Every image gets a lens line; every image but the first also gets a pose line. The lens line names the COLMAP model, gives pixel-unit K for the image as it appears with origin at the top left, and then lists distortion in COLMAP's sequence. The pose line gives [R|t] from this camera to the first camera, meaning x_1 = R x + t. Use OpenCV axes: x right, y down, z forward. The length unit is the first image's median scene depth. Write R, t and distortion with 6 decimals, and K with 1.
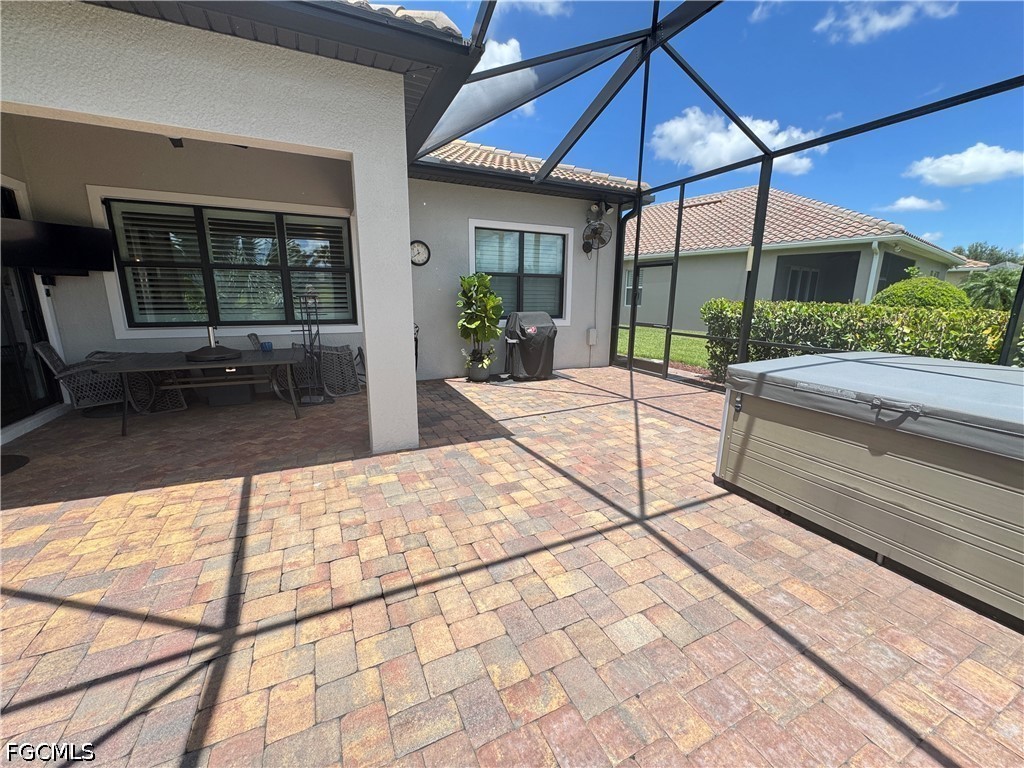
lens RADIAL K [[408.8, 0, 515.8], [0, 408.8, 387.1], [0, 0, 1]] dist [-0.003832, 0.000383]
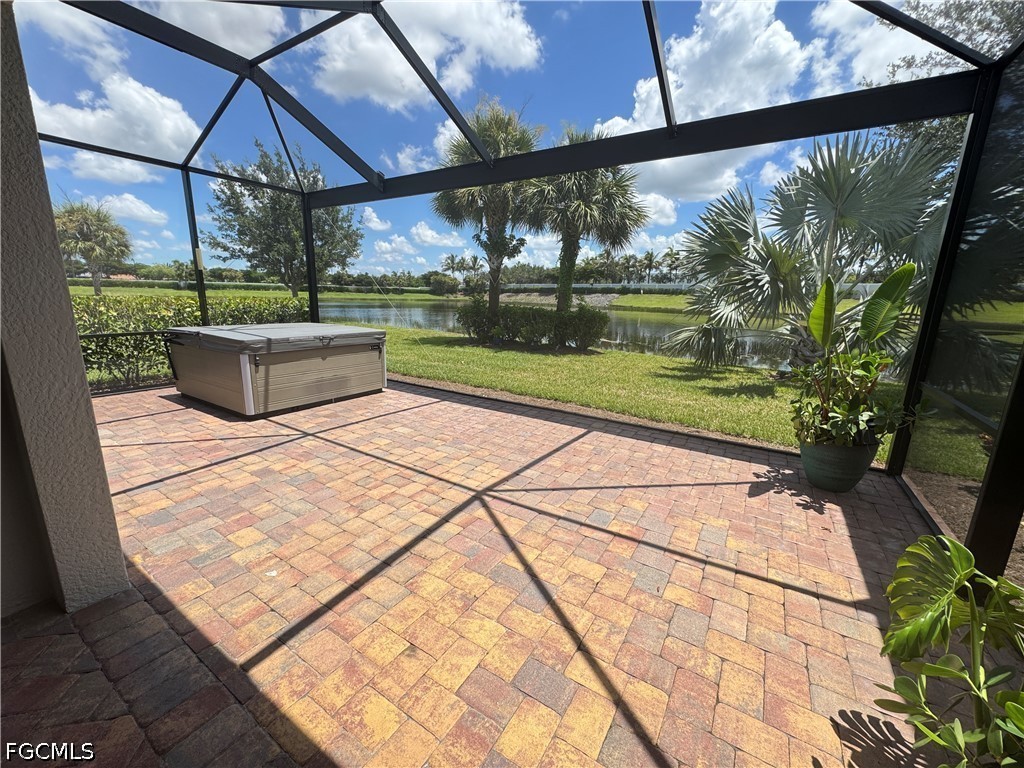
lens RADIAL K [[408.8, 0, 513.0], [0, 408.8, 385.0], [0, 0, 1]] dist [-0.003832, 0.000383]
pose [[-0.531058, -0.205598, 0.822014, -1.511004], [0.159676, 0.928453, 0.335378, -0.286287], [-0.832154, 0.309361, -0.460234, 1.091475]]
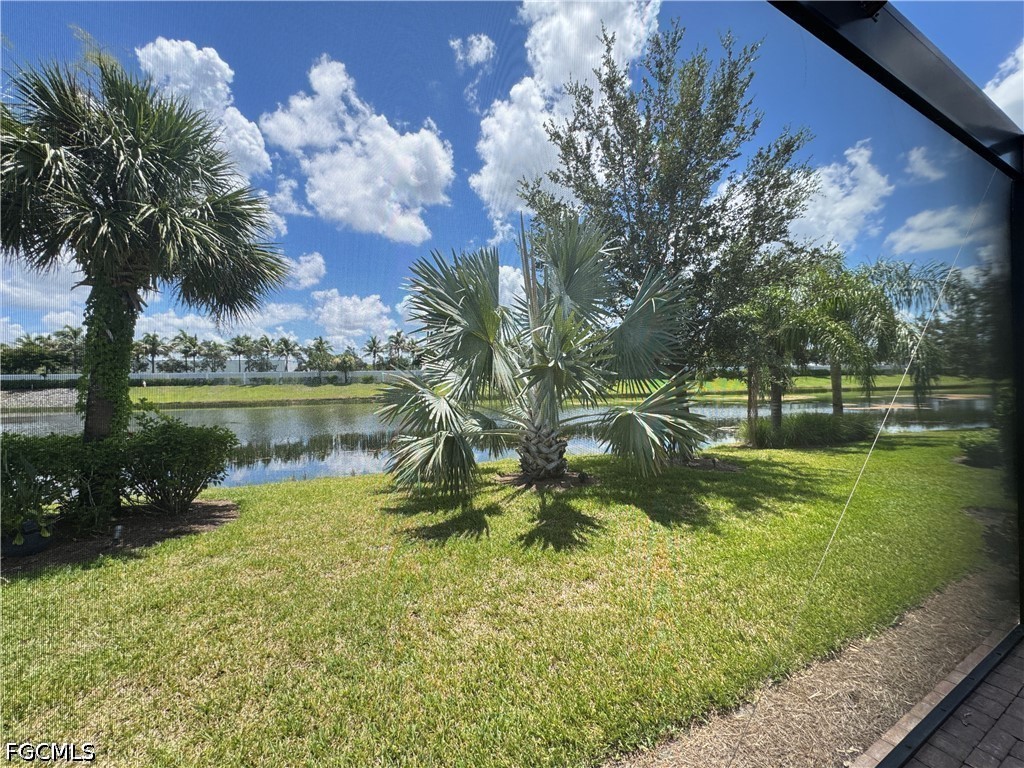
lens RADIAL K [[408.8, 0, 514.7], [0, 408.8, 383.3], [0, 0, 1]] dist [-0.003832, 0.000383]
pose [[-0.998948, 0.008748, -0.045023, 0.307204], [-0.001472, 0.975019, 0.222118, -0.130365], [0.045841, 0.221951, -0.973980, 0.205455]]
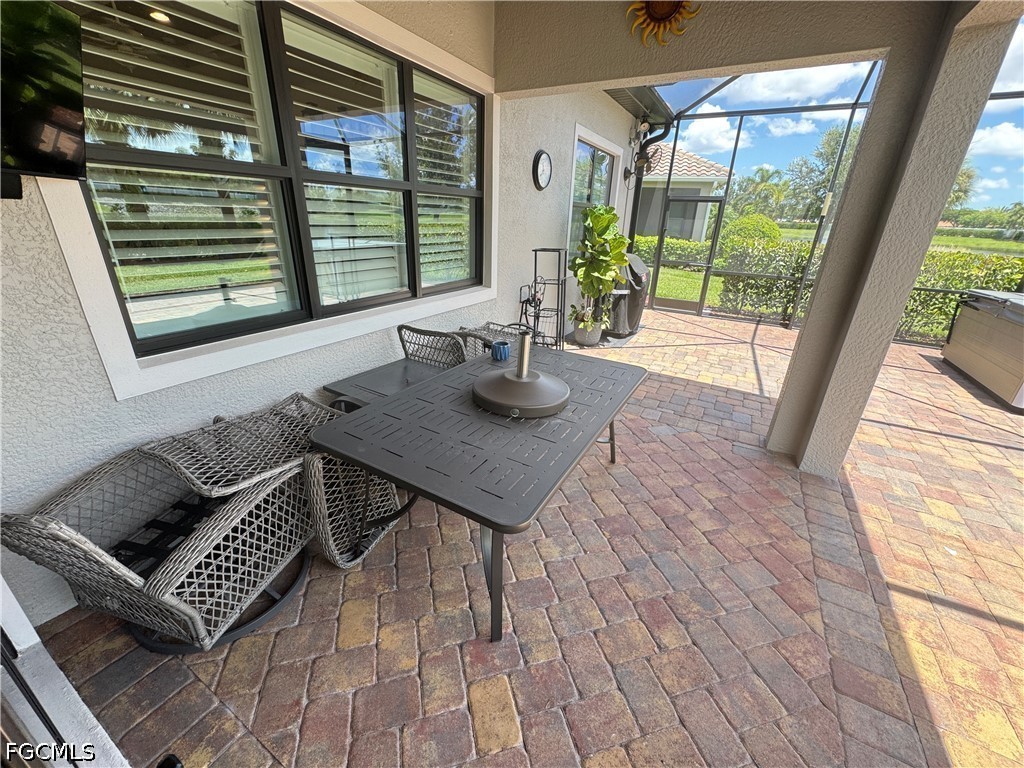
lens RADIAL K [[408.8, 0, 511.6], [0, 408.8, 384.4], [0, 0, 1]] dist [-0.003832, 0.000383]
pose [[0.818846, -0.201432, 0.537510, -1.778316], [0.101425, 0.972445, 0.209913, -0.332490], [-0.564982, -0.117369, 0.816713, 1.104636]]
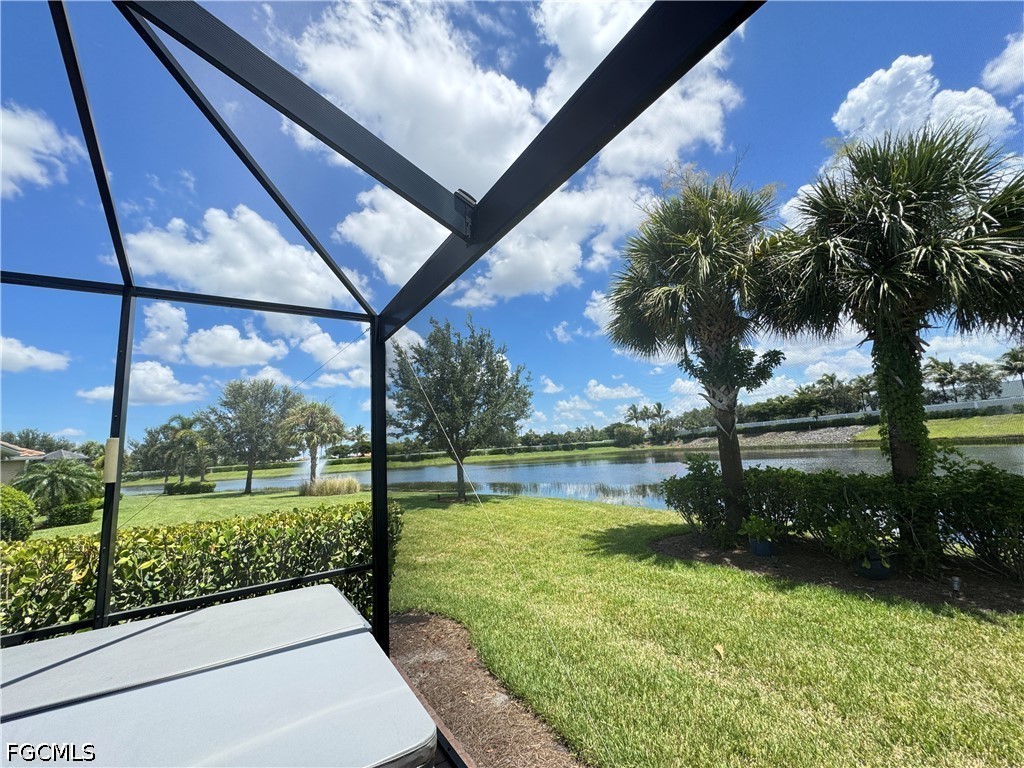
lens RADIAL K [[408.8, 0, 510.4], [0, 408.8, 381.7], [0, 0, 1]] dist [-0.003832, 0.000383]
pose [[-0.117808, 0.162778, 0.979604, 0.383600], [0.281780, 0.951406, -0.124206, -0.220471], [-0.952219, 0.261400, -0.157951, 0.368743]]
